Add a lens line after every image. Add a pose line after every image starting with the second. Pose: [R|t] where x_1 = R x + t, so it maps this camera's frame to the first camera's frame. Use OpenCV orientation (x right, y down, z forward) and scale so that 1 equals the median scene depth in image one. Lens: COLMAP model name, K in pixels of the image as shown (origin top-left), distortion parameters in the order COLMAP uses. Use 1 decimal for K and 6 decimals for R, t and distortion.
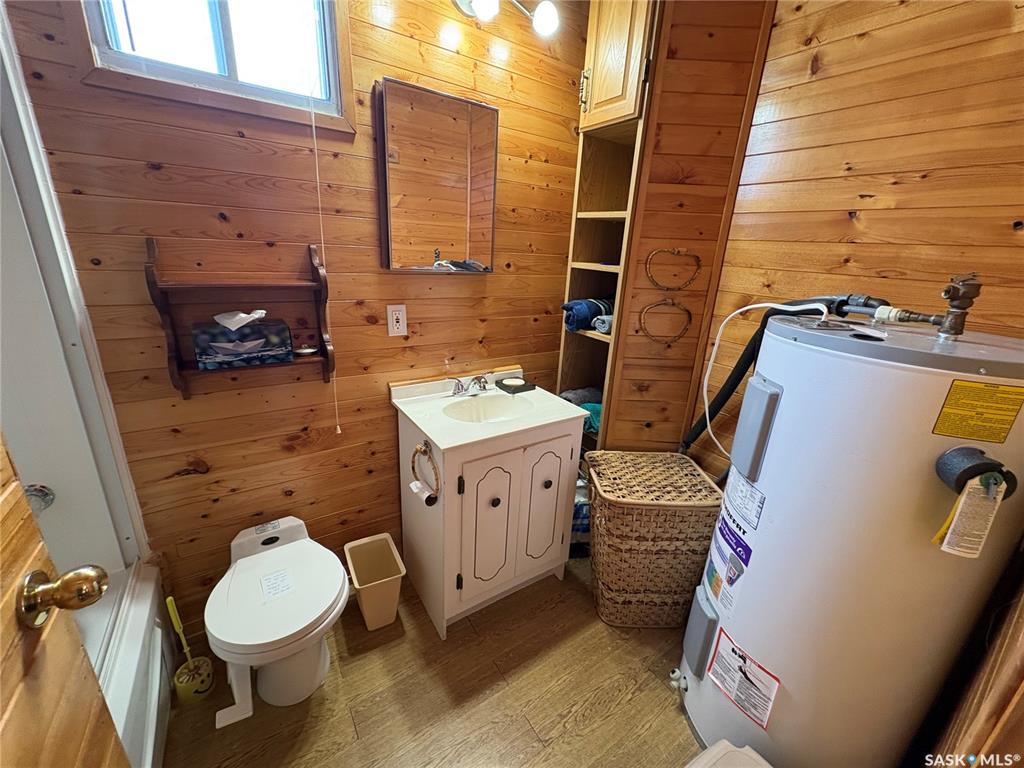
lens RADIAL K [[406.3, 0, 512.0], [0, 406.3, 384.0], [0, 0, 1]] dist [0.000240, 0.000270]
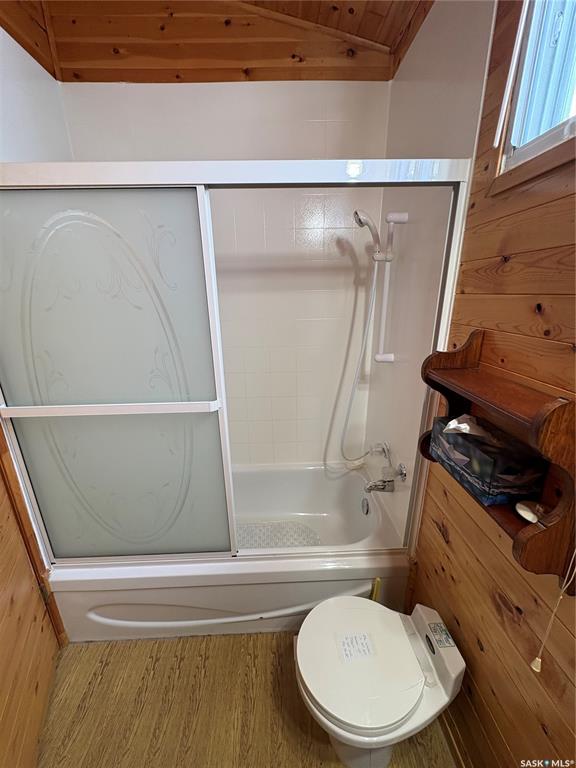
lens RADIAL K [[304.7, 0, 288.0], [0, 304.7, 384.0], [0, 0, 1]] dist [0.000240, 0.000270]
pose [[-0.518025, 0.204968, -0.830444, 0.034283], [-0.280236, 0.876614, 0.391173, -0.377516], [0.808157, 0.435358, -0.396668, 0.903730]]
